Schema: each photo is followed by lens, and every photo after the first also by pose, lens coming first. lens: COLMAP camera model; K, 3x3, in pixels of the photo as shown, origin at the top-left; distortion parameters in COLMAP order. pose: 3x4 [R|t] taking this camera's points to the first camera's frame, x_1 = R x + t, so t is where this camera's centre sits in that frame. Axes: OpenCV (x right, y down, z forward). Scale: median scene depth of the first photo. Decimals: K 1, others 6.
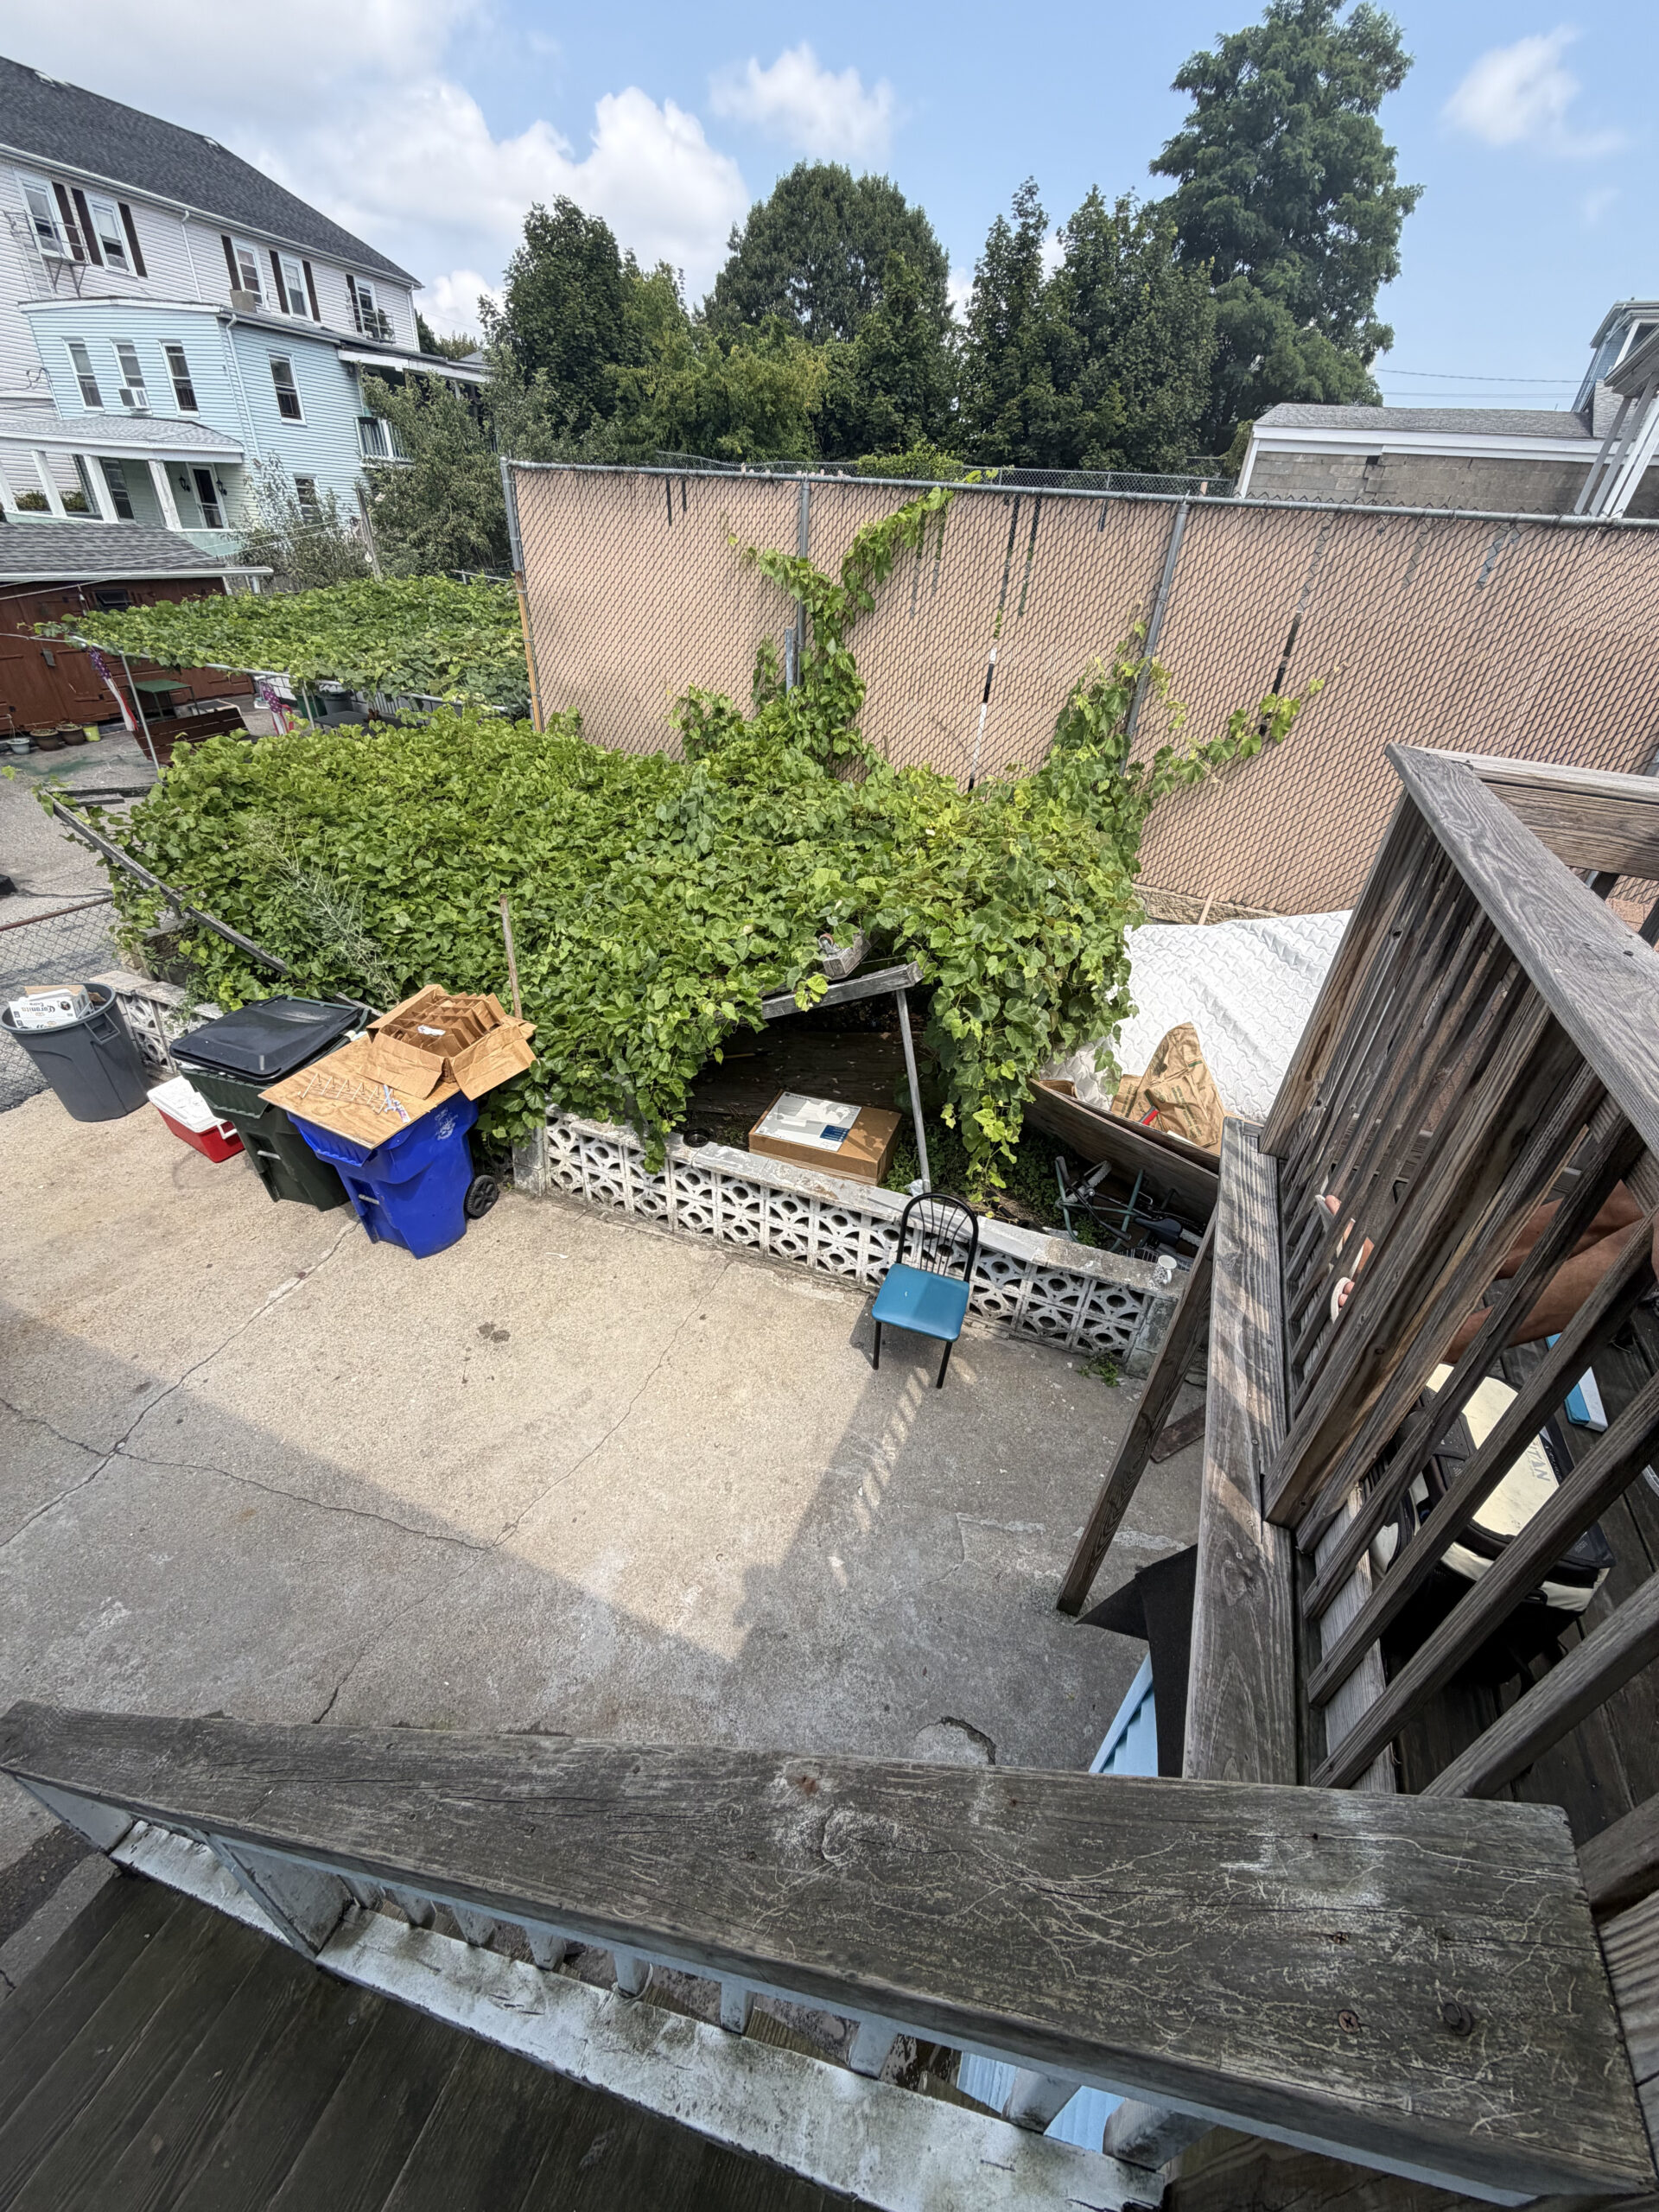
lens RADIAL K [[887.2, 0, 830.0], [0, 887.2, 1093.7], [0, 0, 1]] dist [0.000753, 0.000271]
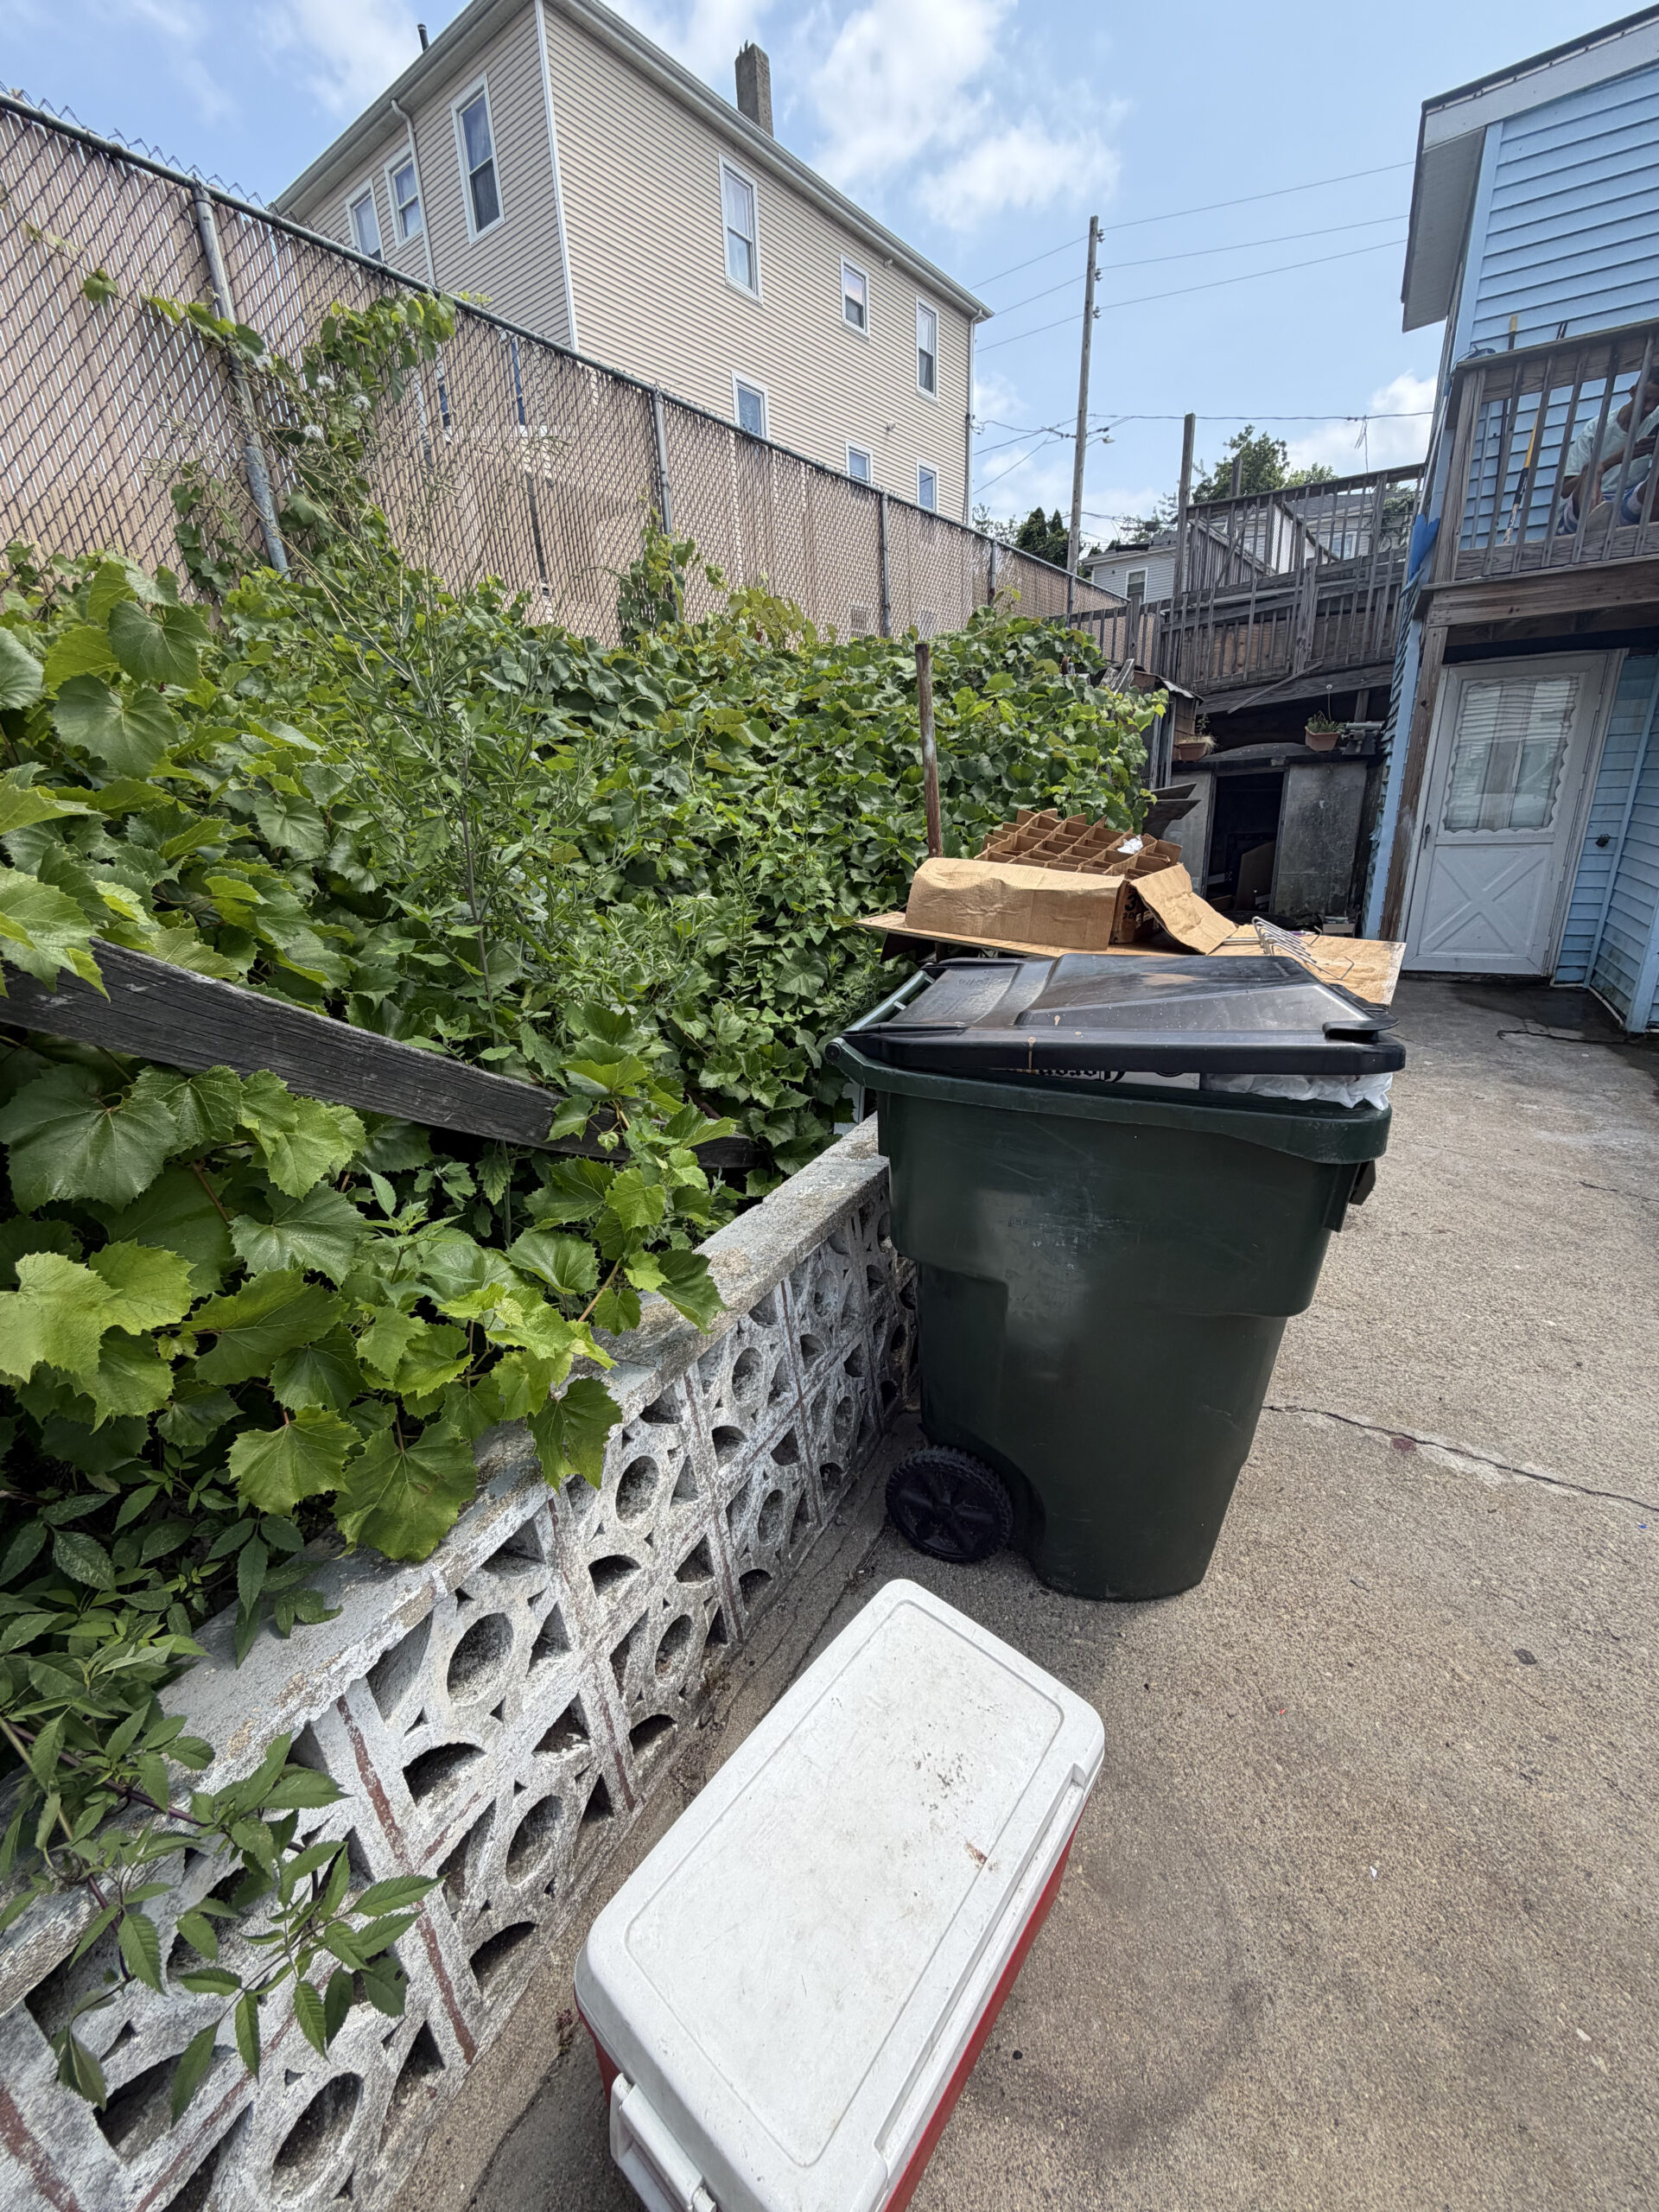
lens RADIAL K [[887.2, 0, 820.2], [0, 887.2, 1094.4], [0, 0, 1]] dist [0.000753, 0.000271]
pose [[0.111148, -0.384638, 0.916351, -0.843692], [0.581765, 0.772747, 0.253796, -0.166432], [-0.805727, 0.504892, 0.309659, 0.901890]]
